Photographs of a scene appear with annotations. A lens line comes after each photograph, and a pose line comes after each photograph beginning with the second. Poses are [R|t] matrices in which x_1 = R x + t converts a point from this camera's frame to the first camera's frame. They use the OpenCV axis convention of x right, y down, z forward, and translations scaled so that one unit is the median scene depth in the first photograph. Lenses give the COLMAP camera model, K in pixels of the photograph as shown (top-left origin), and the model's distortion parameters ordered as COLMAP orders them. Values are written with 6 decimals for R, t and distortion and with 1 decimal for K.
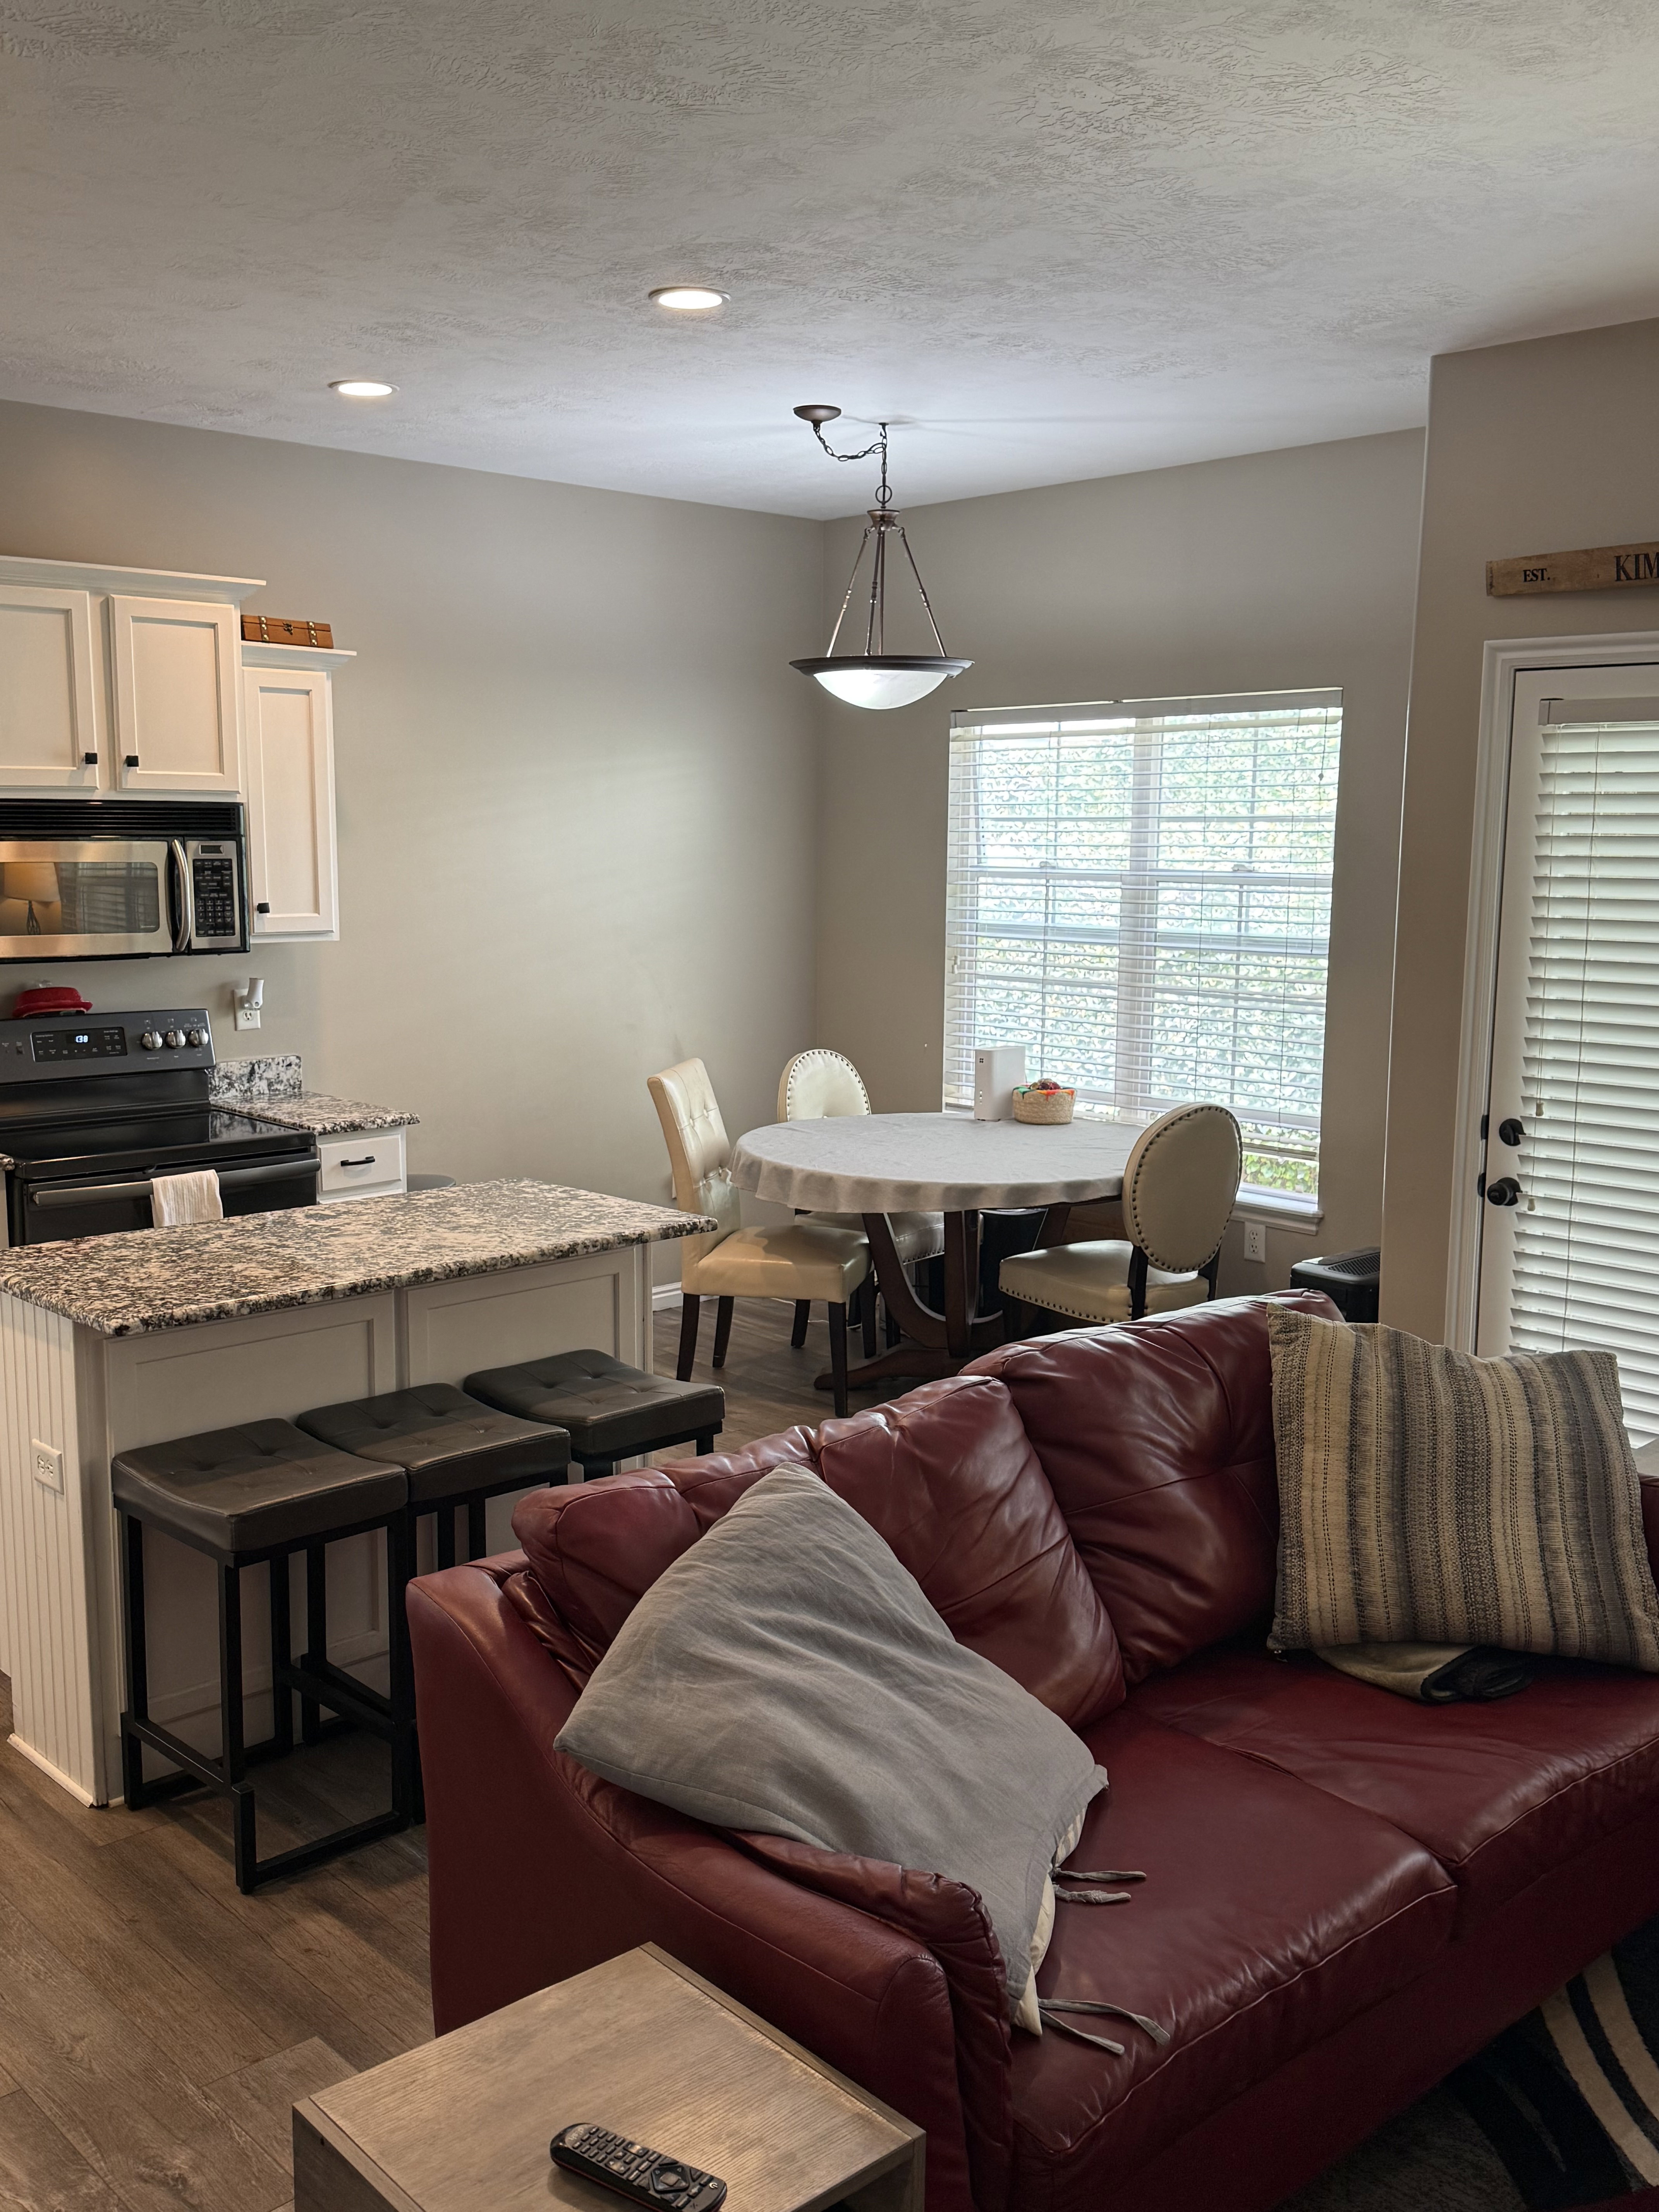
lens RADIAL K [[1991.7, 0, 809.9], [0, 1991.7, 1101.5], [0, 0, 1]] dist [0.146427, -0.254407]
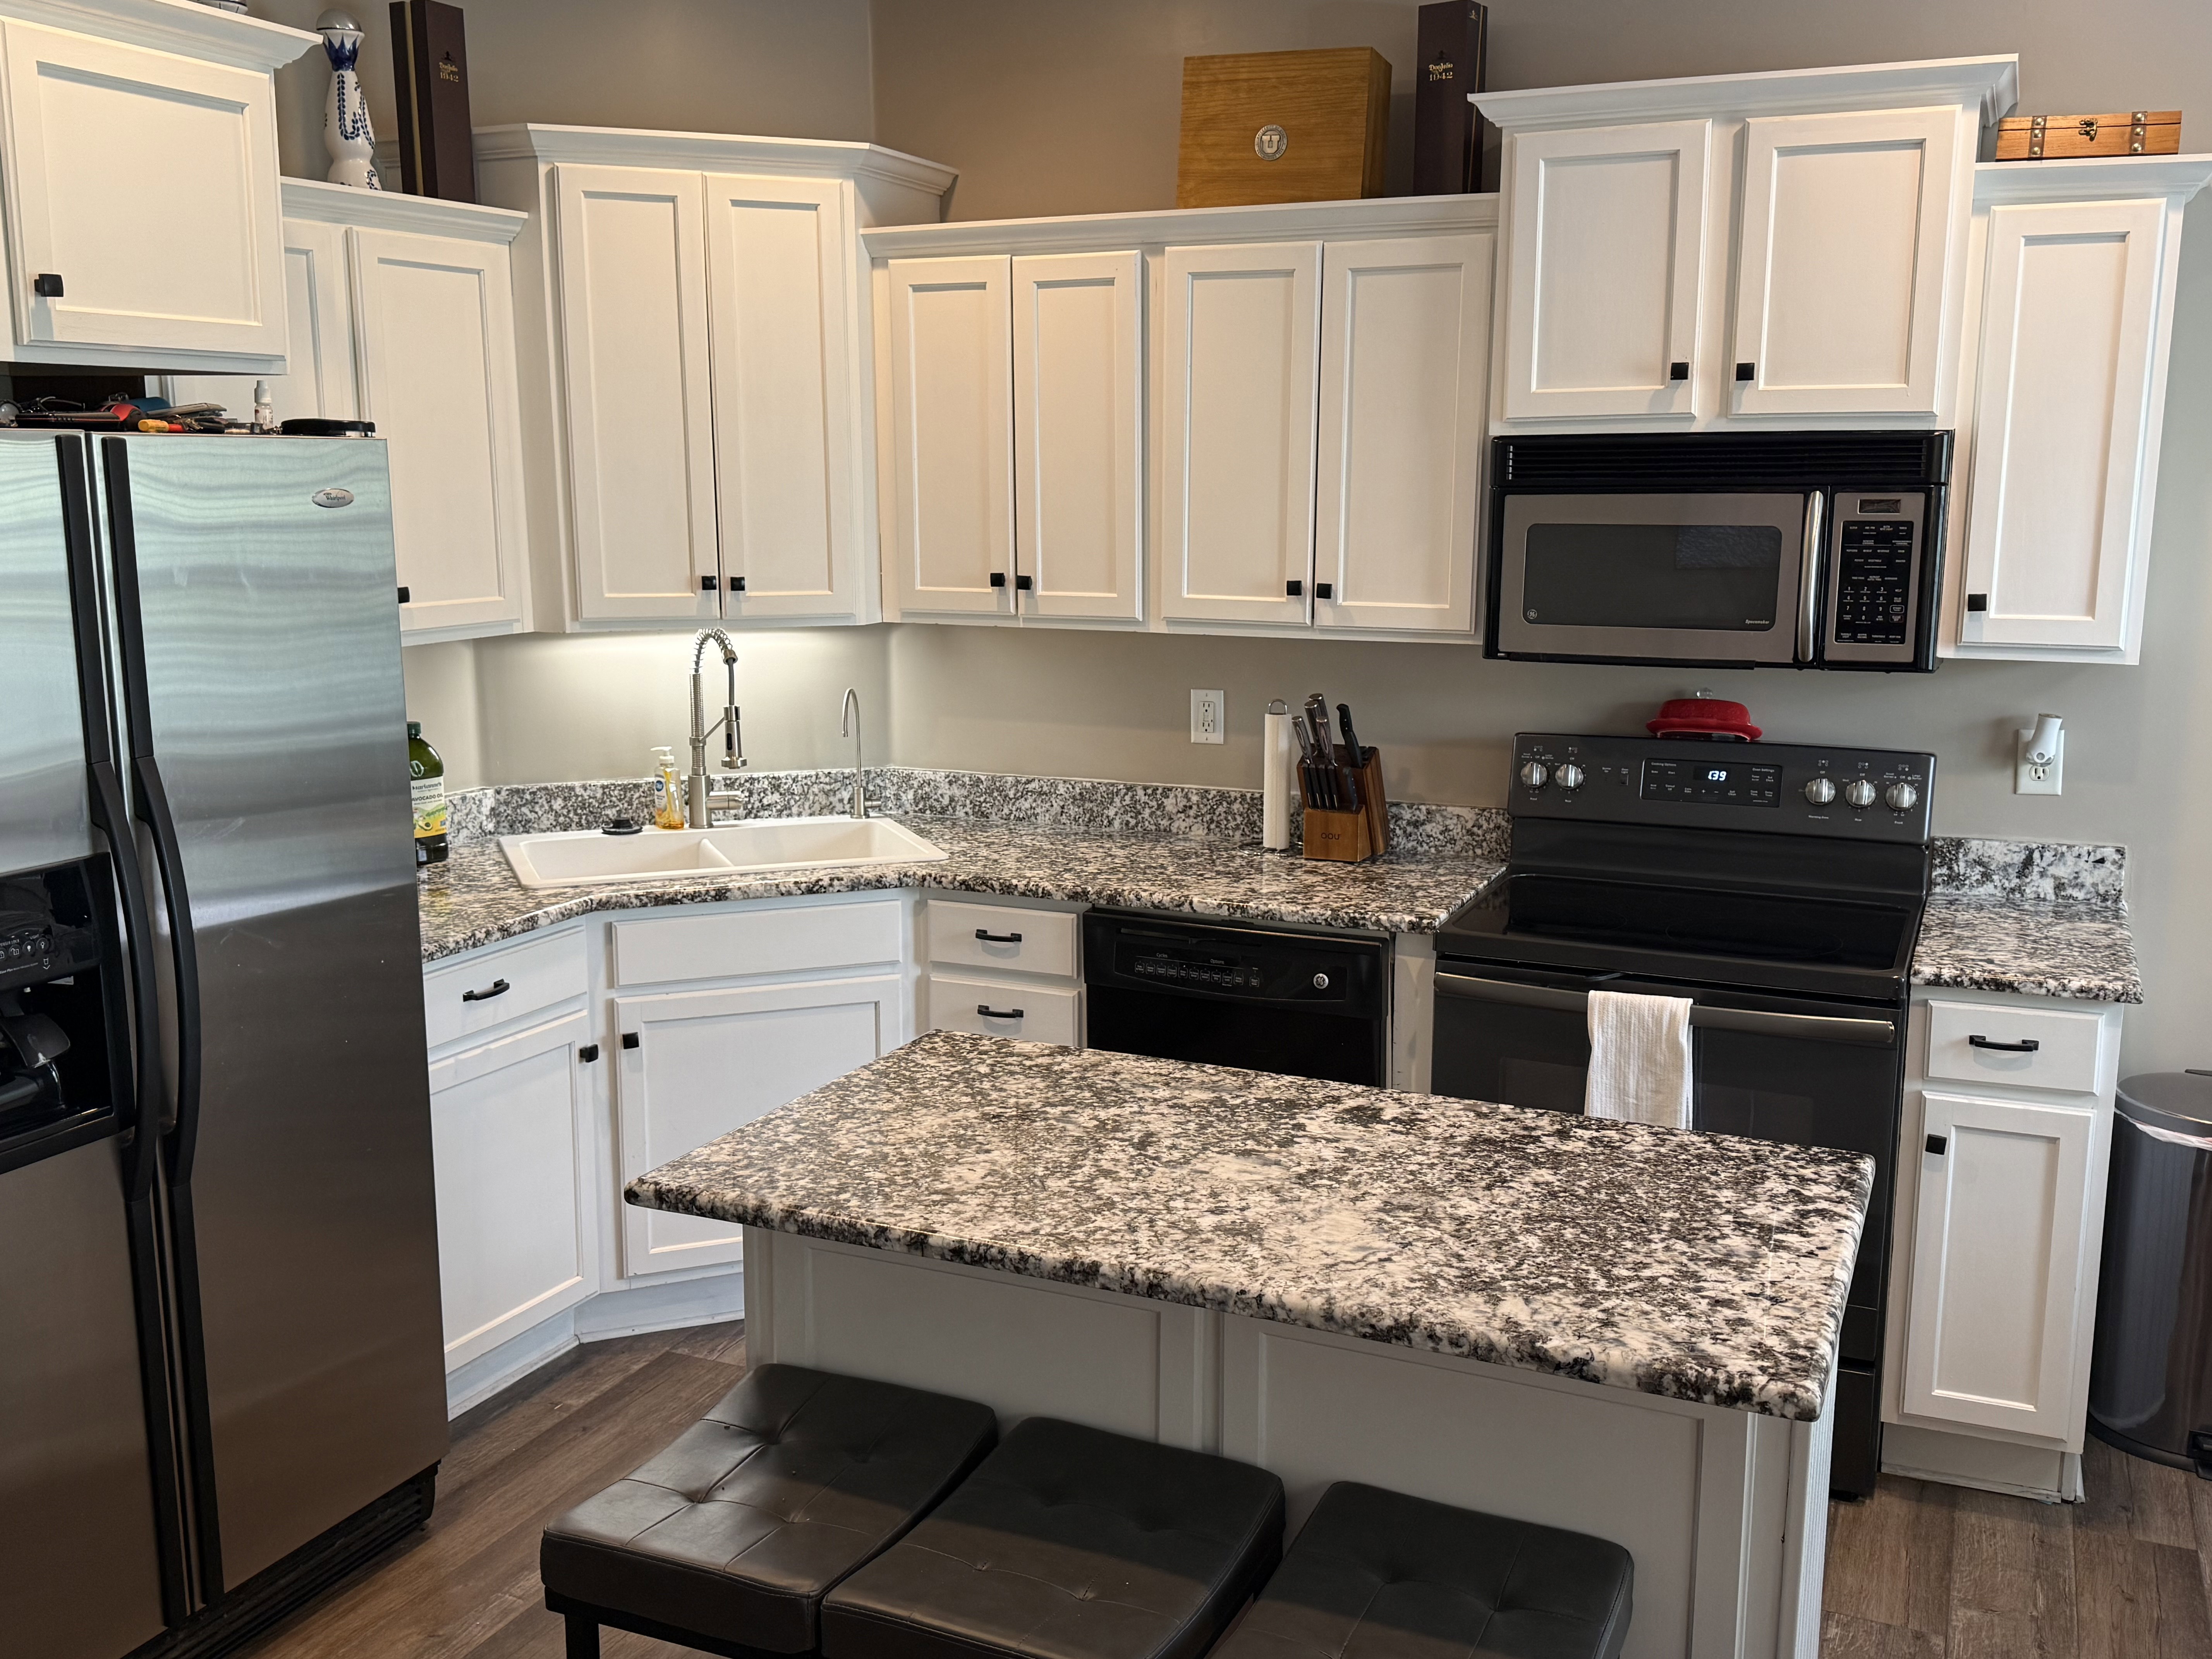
lens RADIAL K [[1991.7, 0, 1102.3], [0, 1991.7, 846.9], [0, 0, 1]] dist [0.146427, -0.254407]
pose [[0.391301, 0.165698, -0.905222, 0.200845], [-0.126405, 0.984011, 0.125479, -0.068476], [0.911540, 0.065324, 0.405989, 0.523204]]
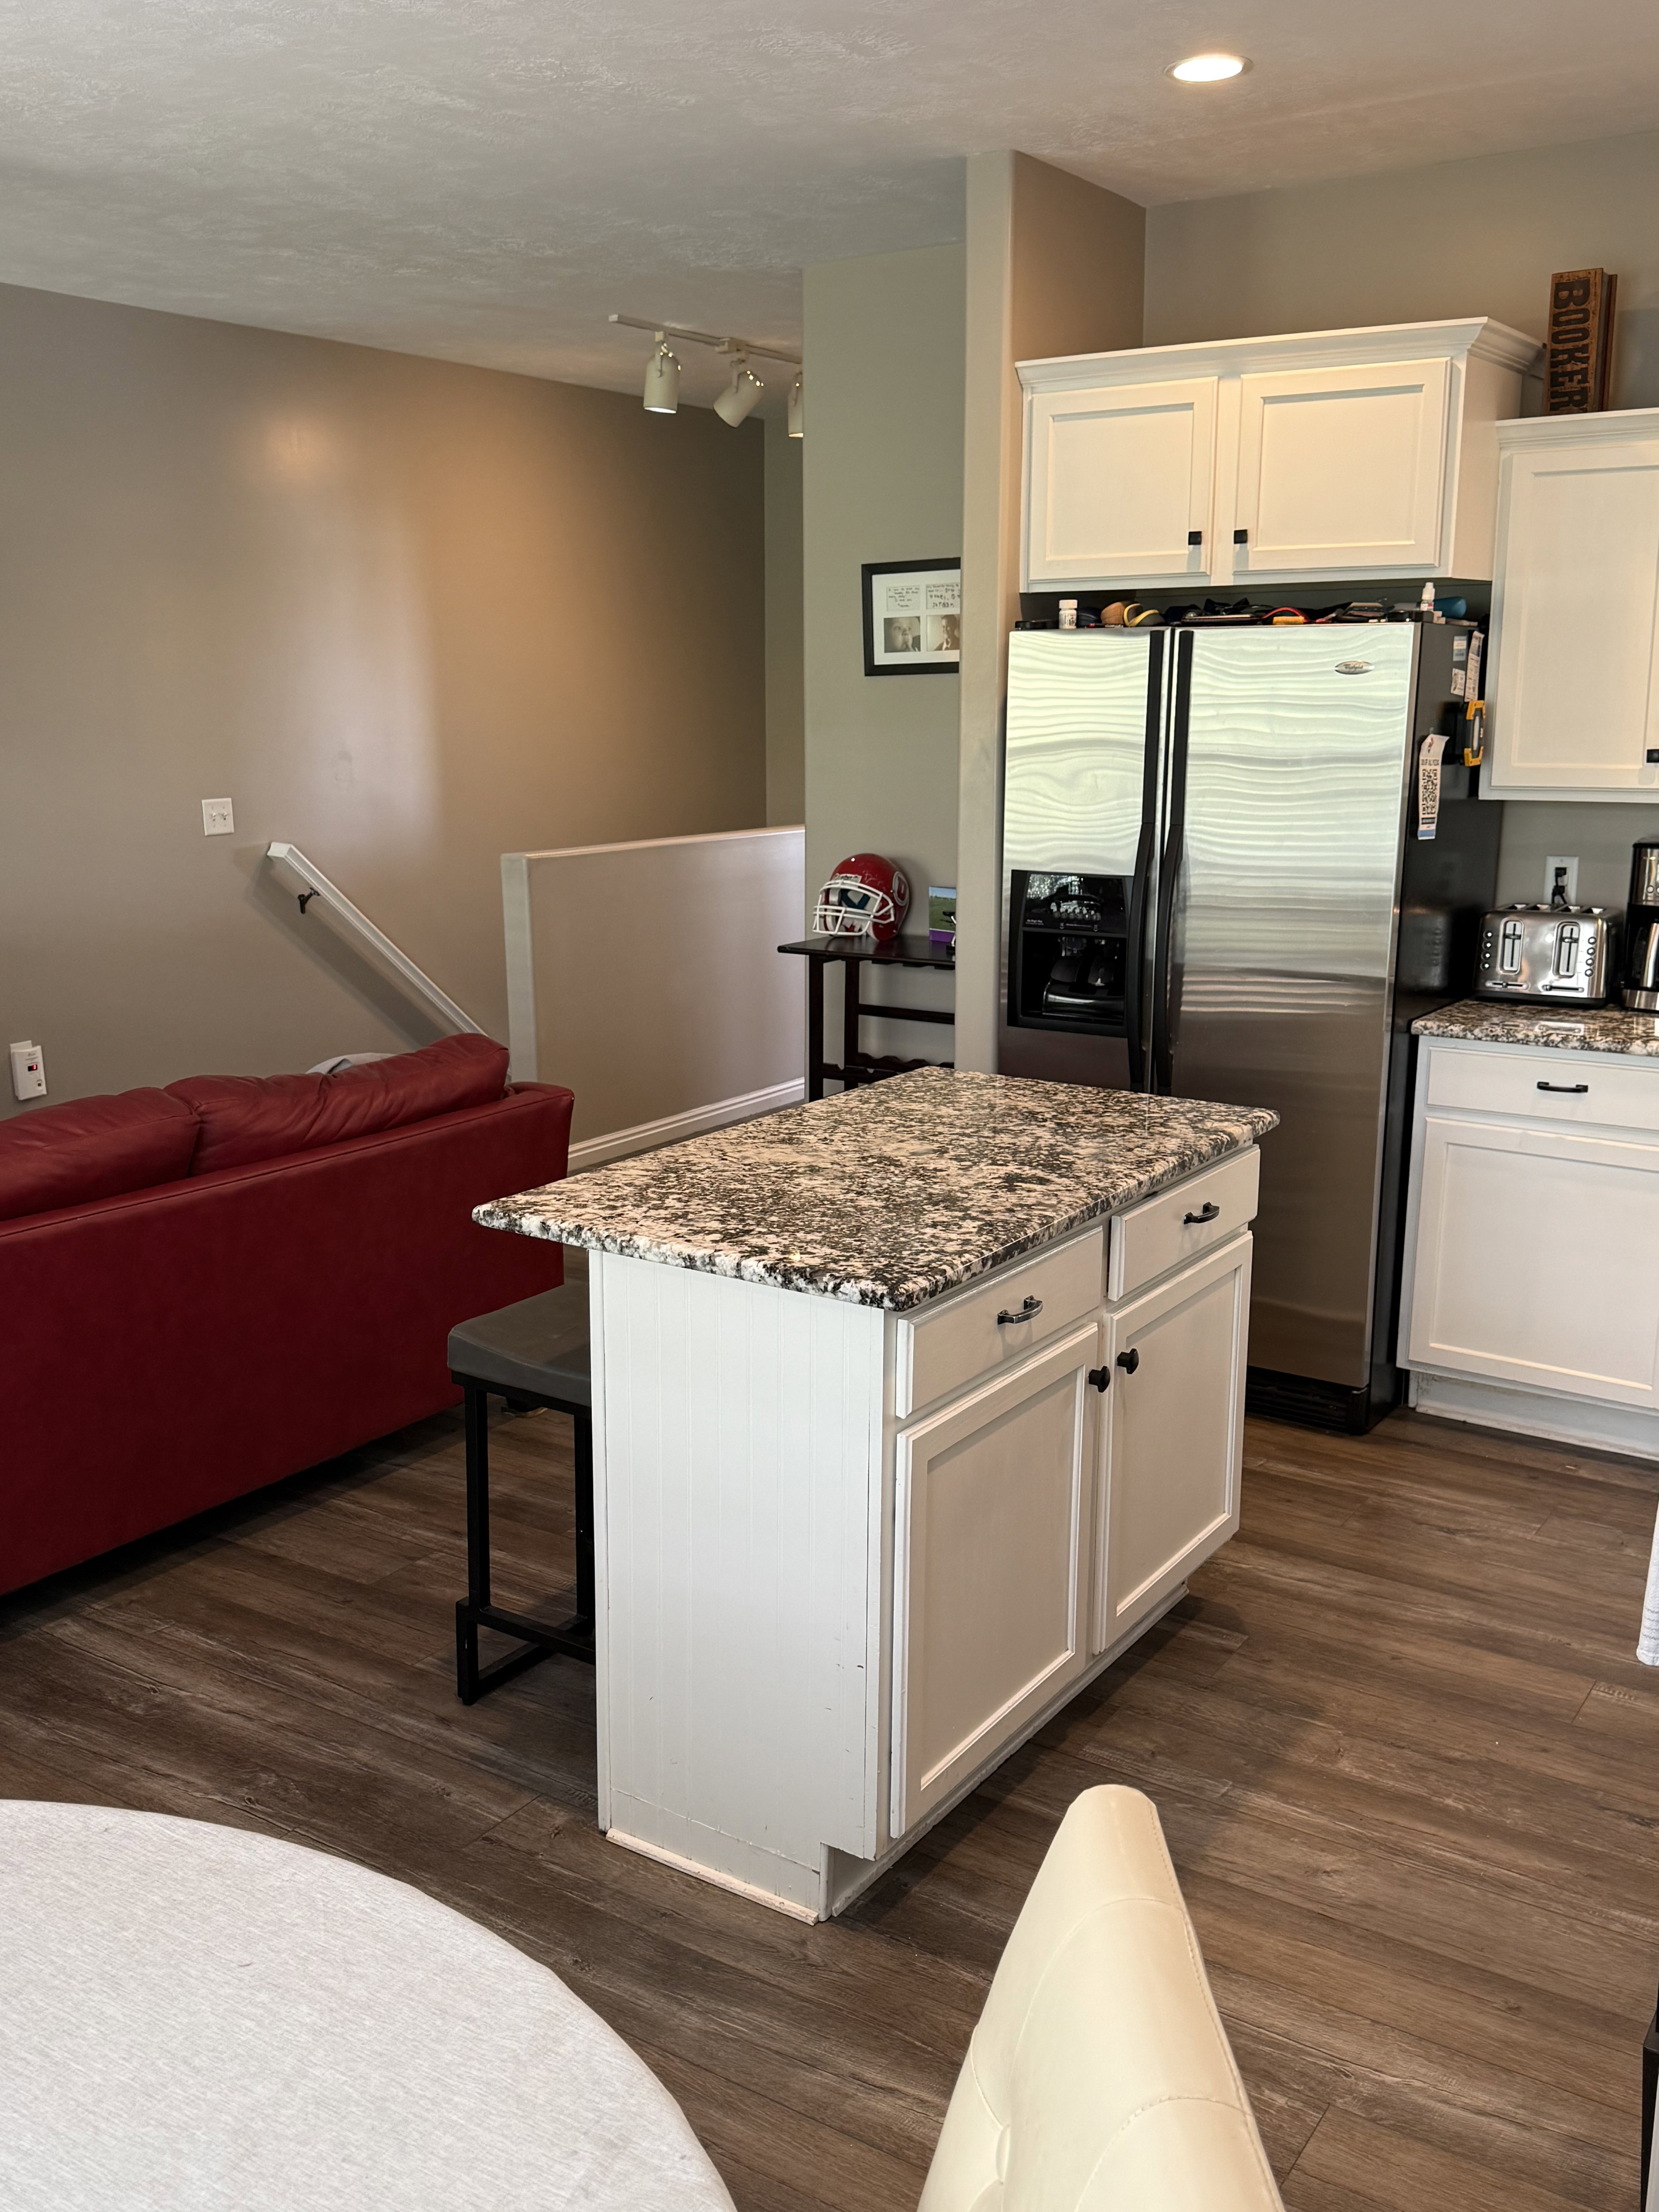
lens RADIAL K [[1991.7, 0, 812.9], [0, 1991.7, 1118.9], [0, 0, 1]] dist [0.146427, -0.254407]
pose [[-0.971469, 0.044868, -0.232883, -0.001671], [-0.038675, 0.938827, 0.342209, -0.160457], [0.233991, 0.341453, -0.910307, 1.262605]]
